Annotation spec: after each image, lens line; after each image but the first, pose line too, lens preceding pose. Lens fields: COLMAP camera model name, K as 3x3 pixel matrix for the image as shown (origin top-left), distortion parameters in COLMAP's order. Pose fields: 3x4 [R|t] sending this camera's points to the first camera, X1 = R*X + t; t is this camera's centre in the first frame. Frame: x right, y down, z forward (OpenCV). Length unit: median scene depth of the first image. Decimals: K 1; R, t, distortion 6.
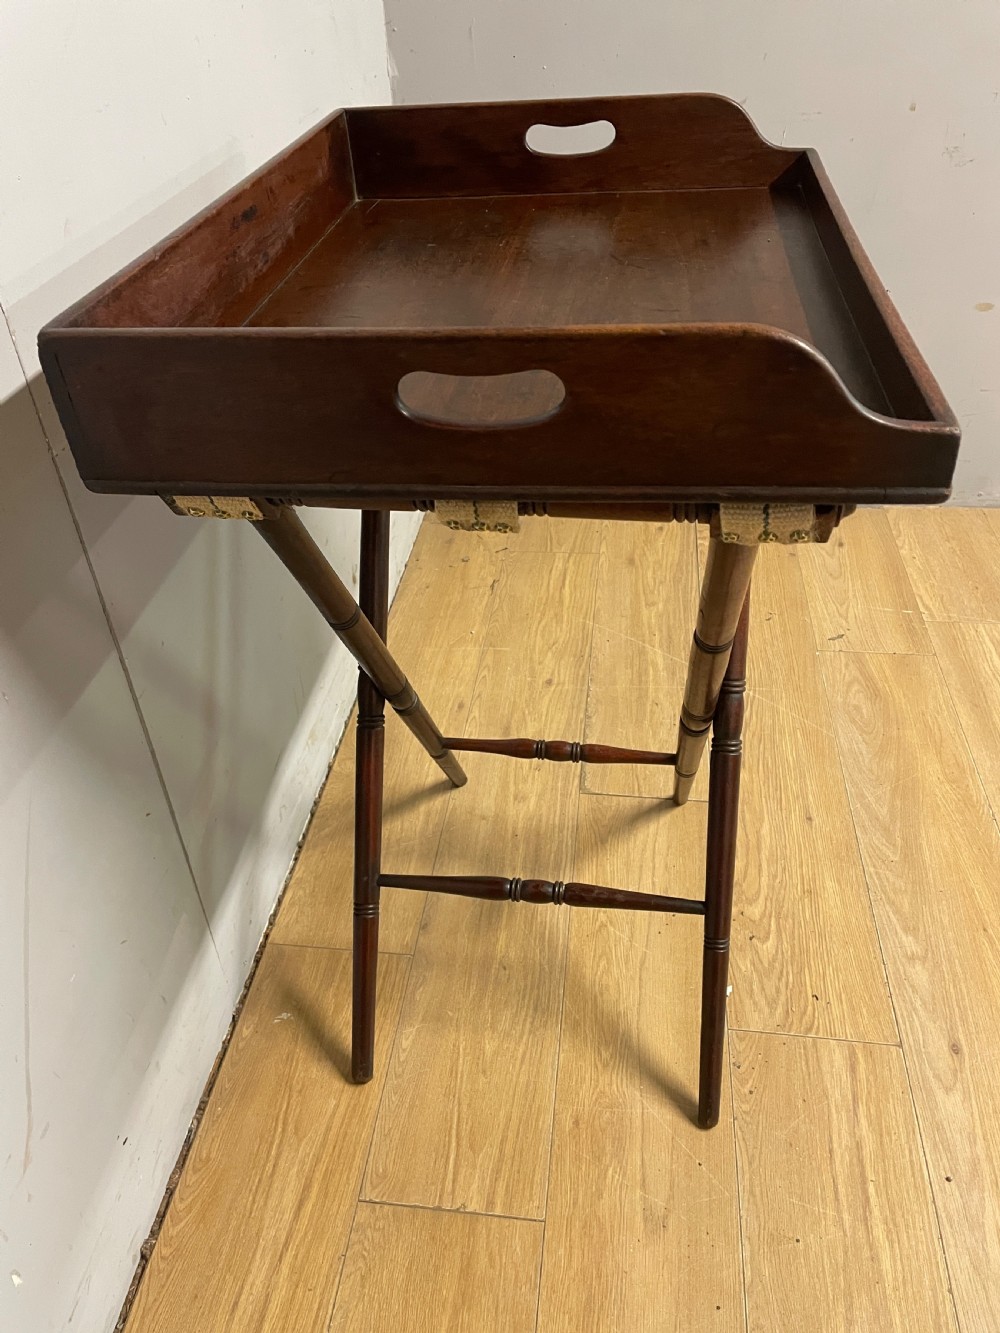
lens RADIAL K [[1007.1, 0, 491.8], [0, 1007.1, 658.8], [0, 0, 1]] dist [0.094214, -0.121830]
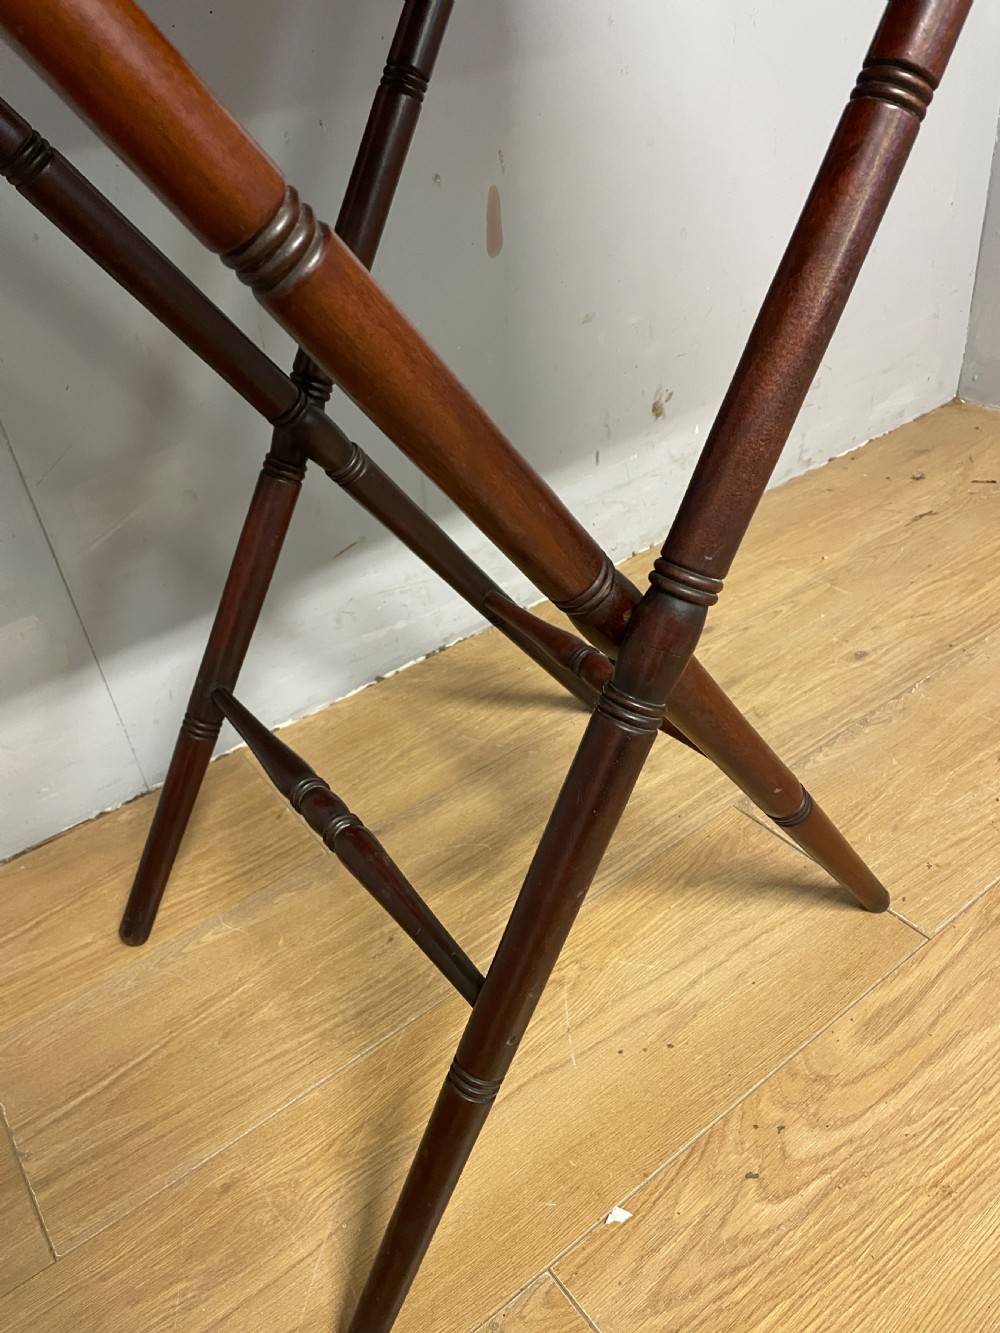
lens RADIAL K [[1007.1, 0, 491.1], [0, 1007.1, 662.9], [0, 0, 1]] dist [0.094214, -0.121830]
pose [[0.691964, 0.396844, -0.603076, 0.405315], [-0.380568, 0.910381, 0.162401, 0.017914], [0.613477, 0.117136, 0.780977, 0.558944]]
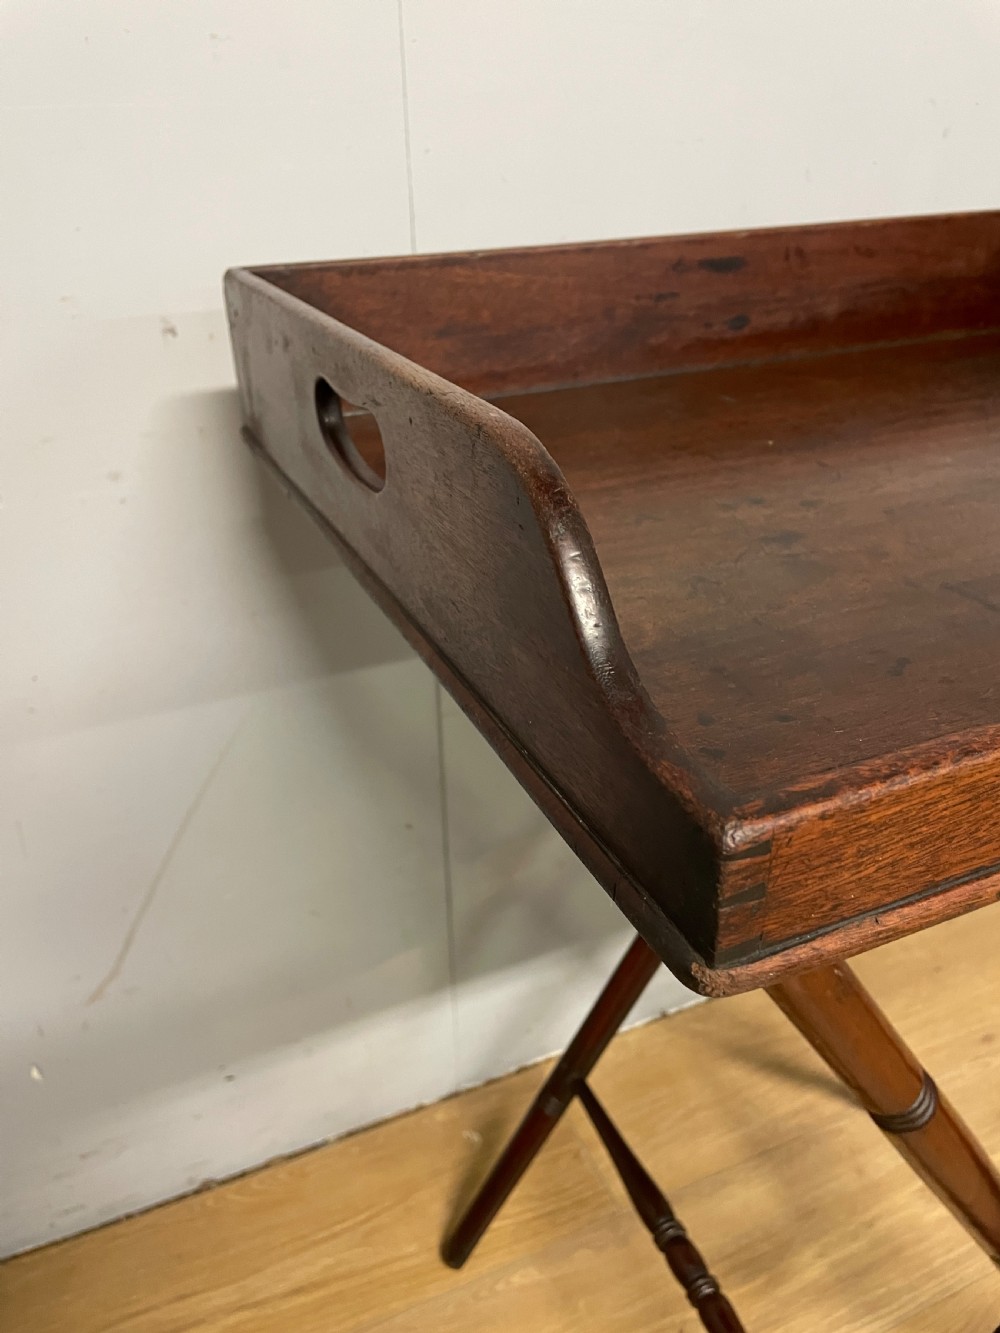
lens RADIAL K [[1007.1, 0, 494.6], [0, 1007.1, 655.9], [0, 0, 1]] dist [0.094214, -0.121830]
pose [[0.515098, 0.427947, -0.742654, 0.297526], [-0.522429, 0.843649, 0.123792, -0.124252], [0.679516, 0.324219, 0.658134, 0.310129]]
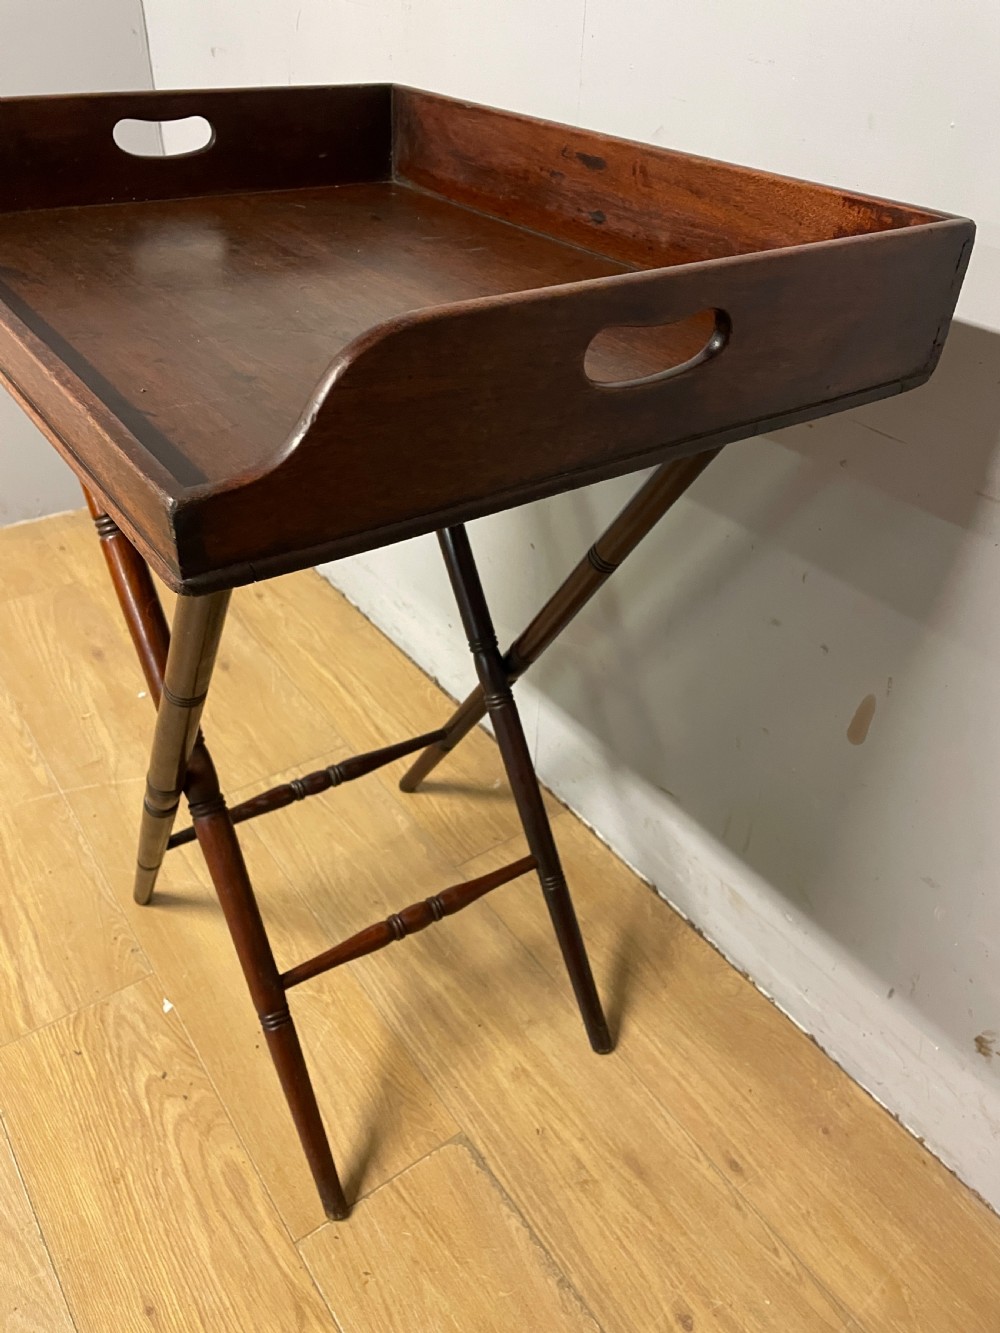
lens RADIAL K [[1007.1, 0, 494.8], [0, 1007.1, 658.5], [0, 0, 1]] dist [0.094214, -0.121830]
pose [[-0.734357, 0.414527, -0.537482, 0.405415], [-0.409358, 0.361164, 0.837846, -0.754552], [0.541430, 0.835301, -0.095533, 1.034965]]
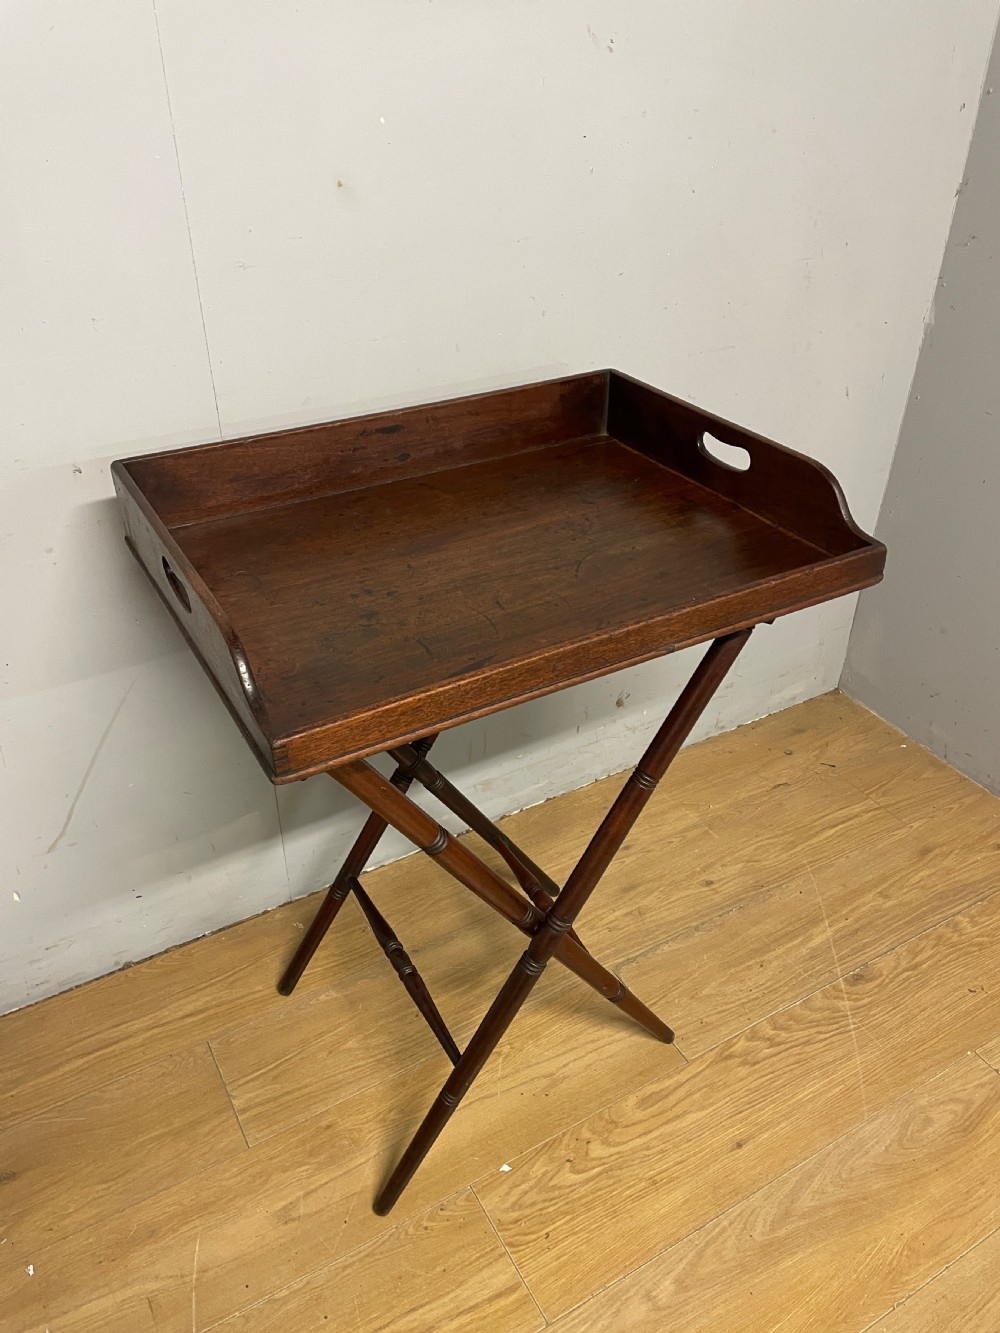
lens RADIAL K [[1007.1, 0, 489.5], [0, 1007.1, 658.6], [0, 0, 1]] dist [0.094214, -0.121830]
pose [[0.605569, 0.482440, -0.632881, 0.692533], [-0.508458, 0.846346, 0.158647, -0.329301], [0.612174, 0.225721, 0.757821, 0.019295]]
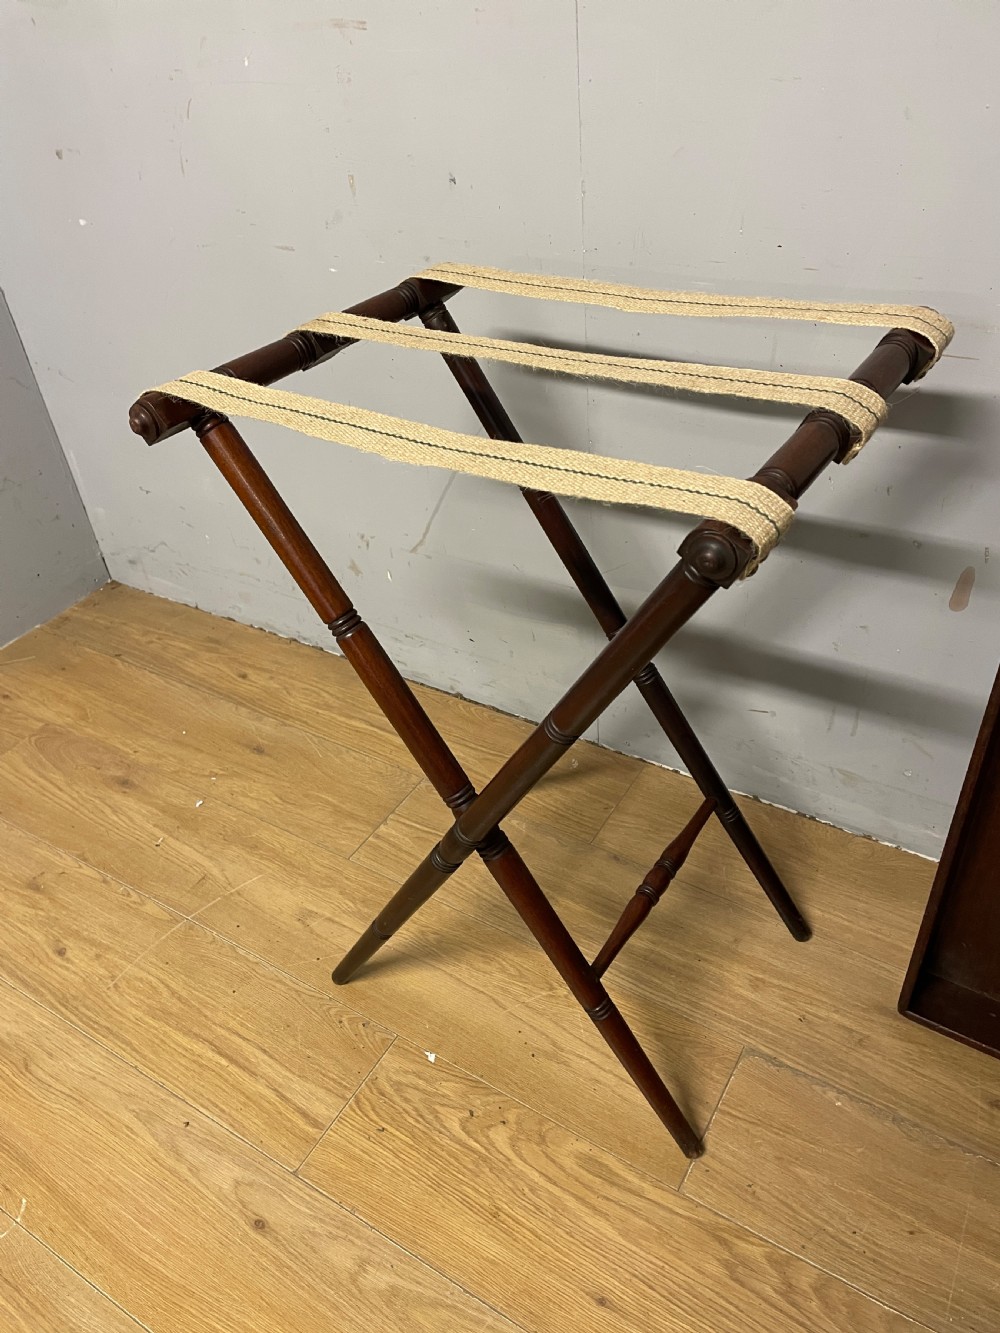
lens RADIAL K [[1007.1, 0, 488.0], [0, 1007.1, 662.4], [0, 0, 1]] dist [0.094214, -0.121830]
pose [[-0.418728, 0.607919, -0.674612, 0.678440], [-0.462722, 0.496371, 0.734509, -0.654848], [0.781380, 0.619717, 0.073453, 0.767942]]
